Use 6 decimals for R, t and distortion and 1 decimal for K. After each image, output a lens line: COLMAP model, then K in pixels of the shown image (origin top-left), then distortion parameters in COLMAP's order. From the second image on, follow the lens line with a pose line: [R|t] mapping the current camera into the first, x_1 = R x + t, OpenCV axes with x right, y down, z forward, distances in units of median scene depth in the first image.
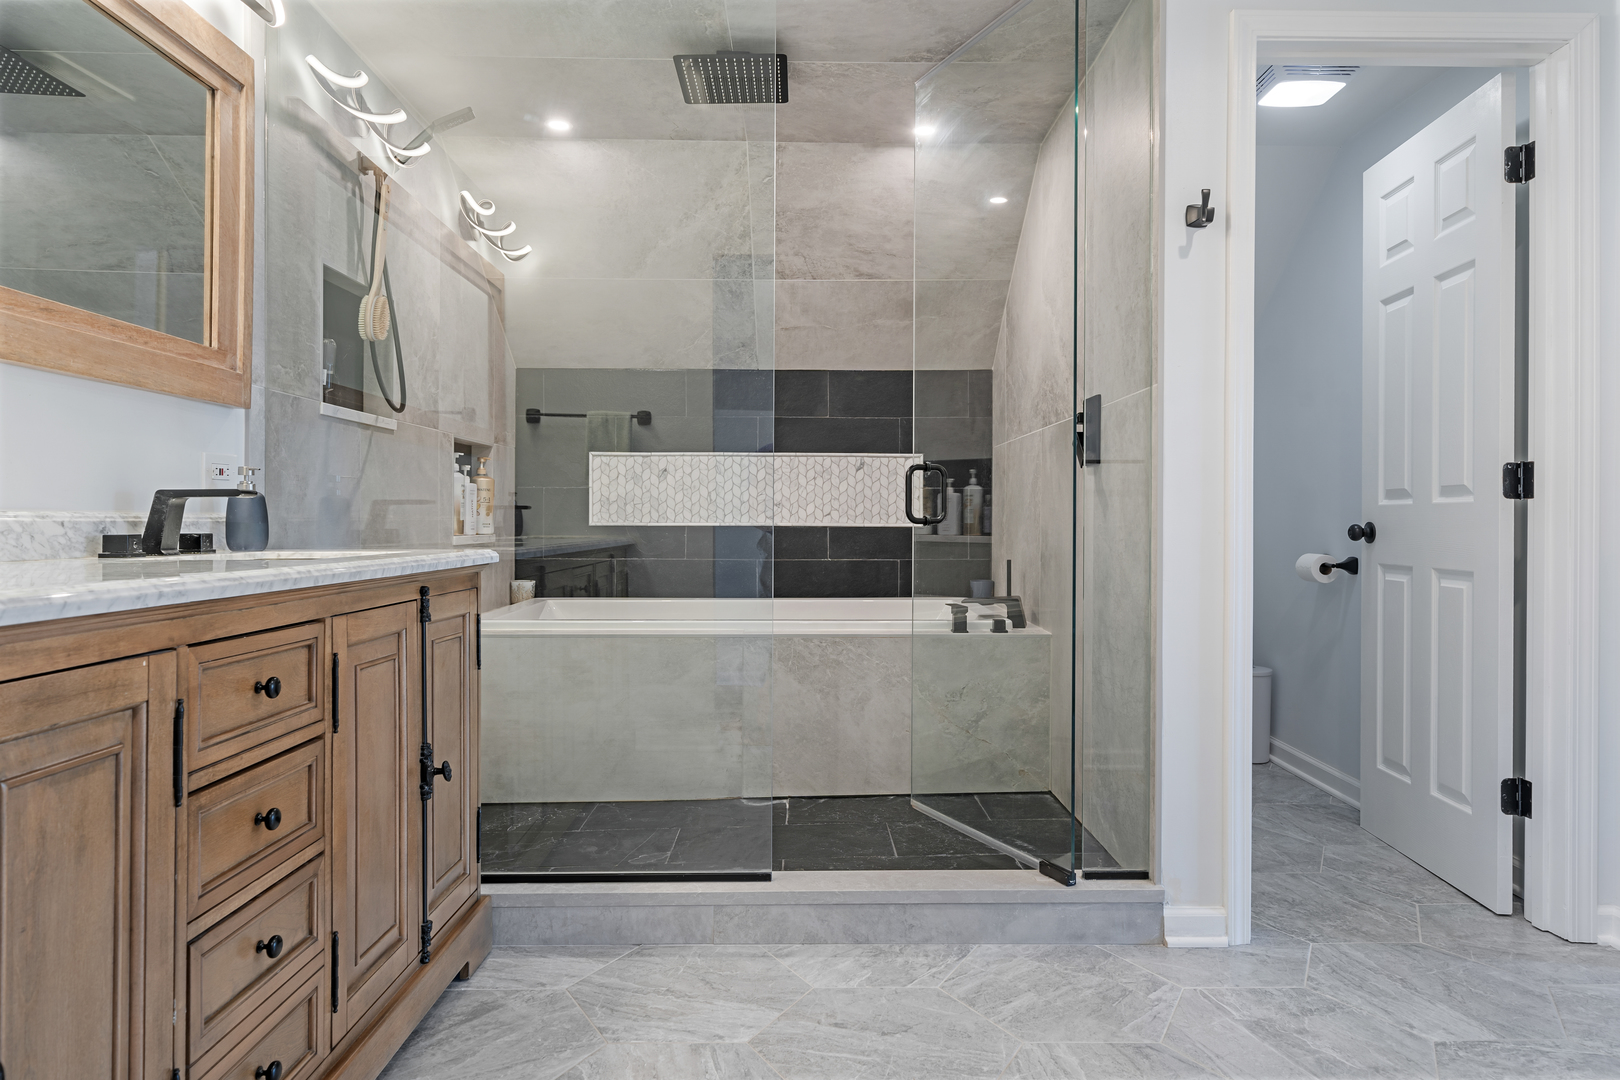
lens RADIAL K [[1005.8, 0, 812.7], [0, 1005.8, 528.7], [0, 0, 1]] dist [-0.008372, 0.005932]
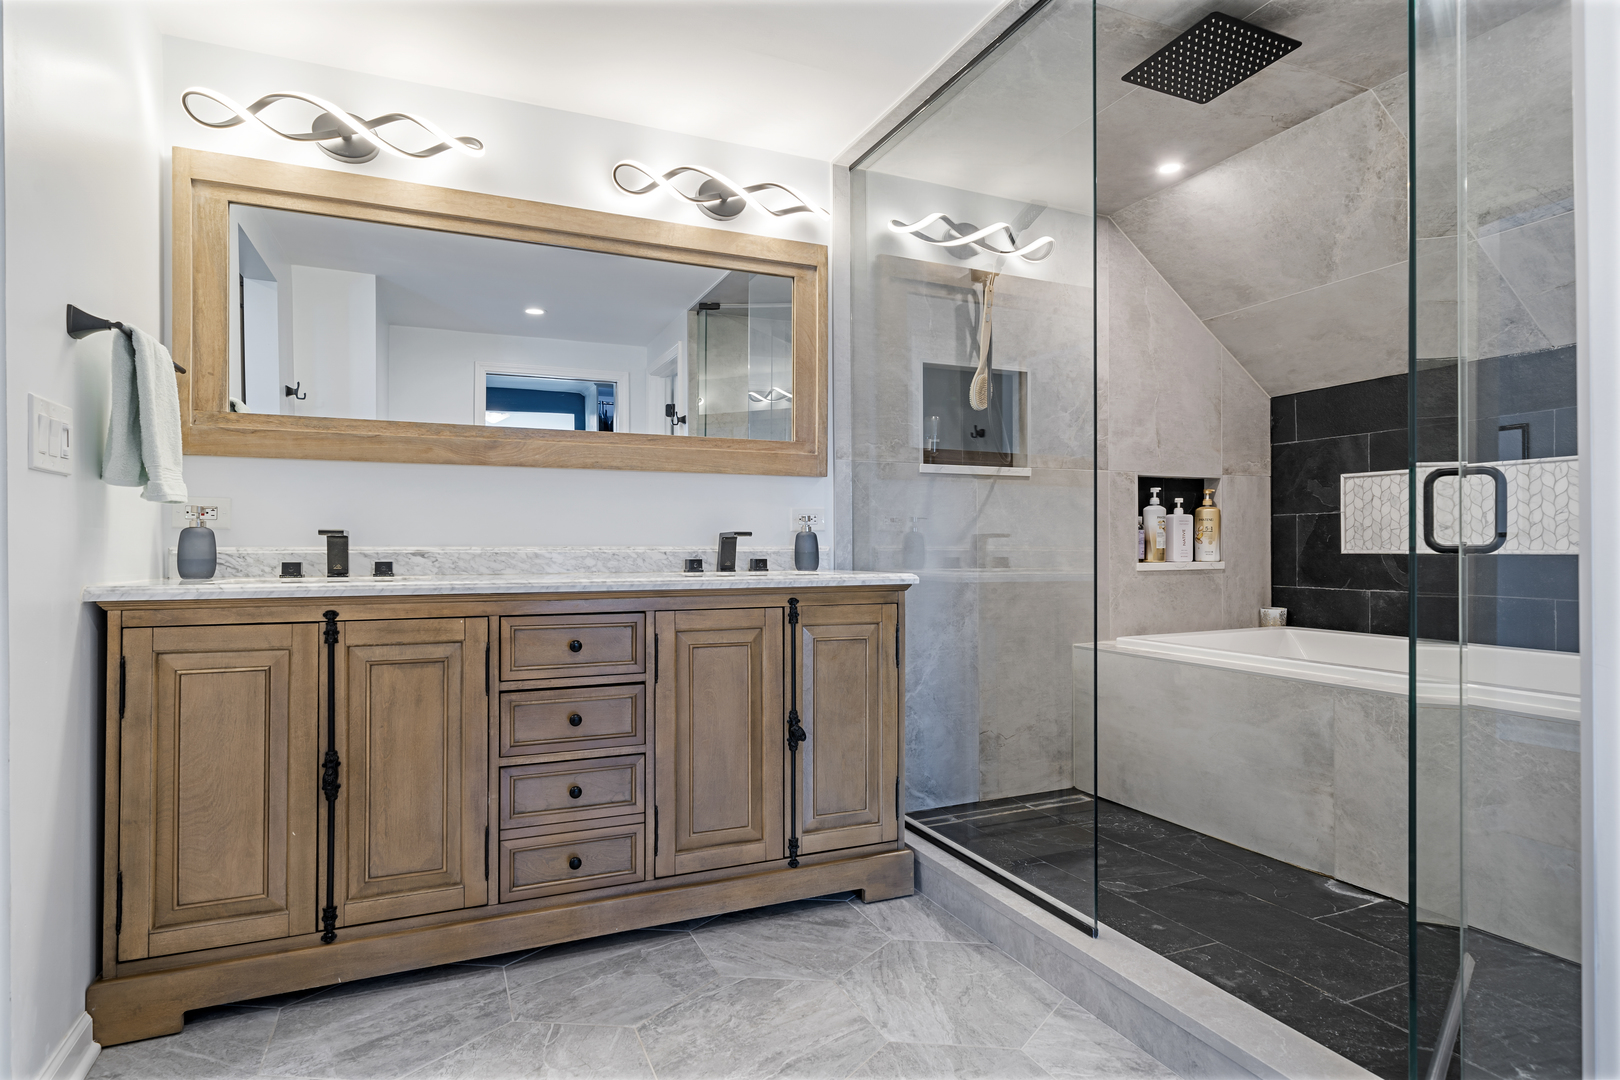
lens RADIAL K [[850.0, 0, 809.2], [0, 850.0, 546.7], [0, 0, 1]] dist [0.001244, 0.001290]
pose [[0.403804, -0.002362, -0.914843, 0.585323], [-0.003587, 0.999985, -0.004165, -0.007922], [0.914839, 0.004963, 0.403789, 0.446023]]
